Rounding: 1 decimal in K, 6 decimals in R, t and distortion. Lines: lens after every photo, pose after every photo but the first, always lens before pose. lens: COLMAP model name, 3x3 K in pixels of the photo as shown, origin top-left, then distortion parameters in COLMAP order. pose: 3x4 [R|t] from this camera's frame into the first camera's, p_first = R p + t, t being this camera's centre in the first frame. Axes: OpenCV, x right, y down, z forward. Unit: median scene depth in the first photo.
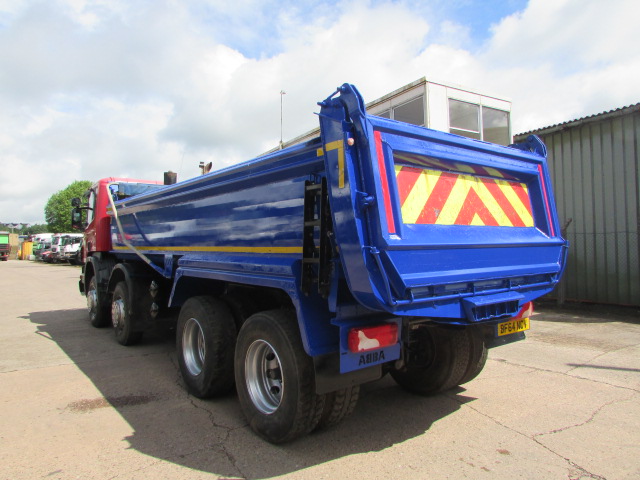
lens RADIAL K [[468.9, 0, 320.0], [0, 468.9, 240.0], [0, 0, 1]] dist [-0.020725, 0.004396]
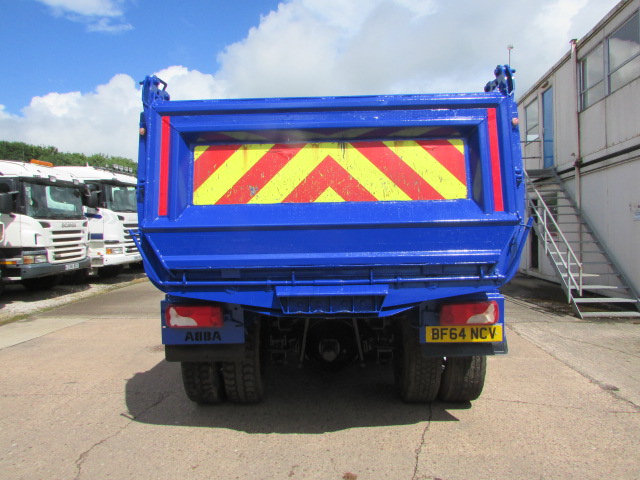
lens RADIAL K [[468.9, 0, 320.0], [0, 468.9, 240.0], [0, 0, 1]] dist [-0.020725, 0.004396]
pose [[0.762709, 0.011976, -0.646631, 0.869246], [0.017605, 0.999074, 0.039269, 0.003635], [0.646502, -0.041335, 0.761792, 0.351584]]
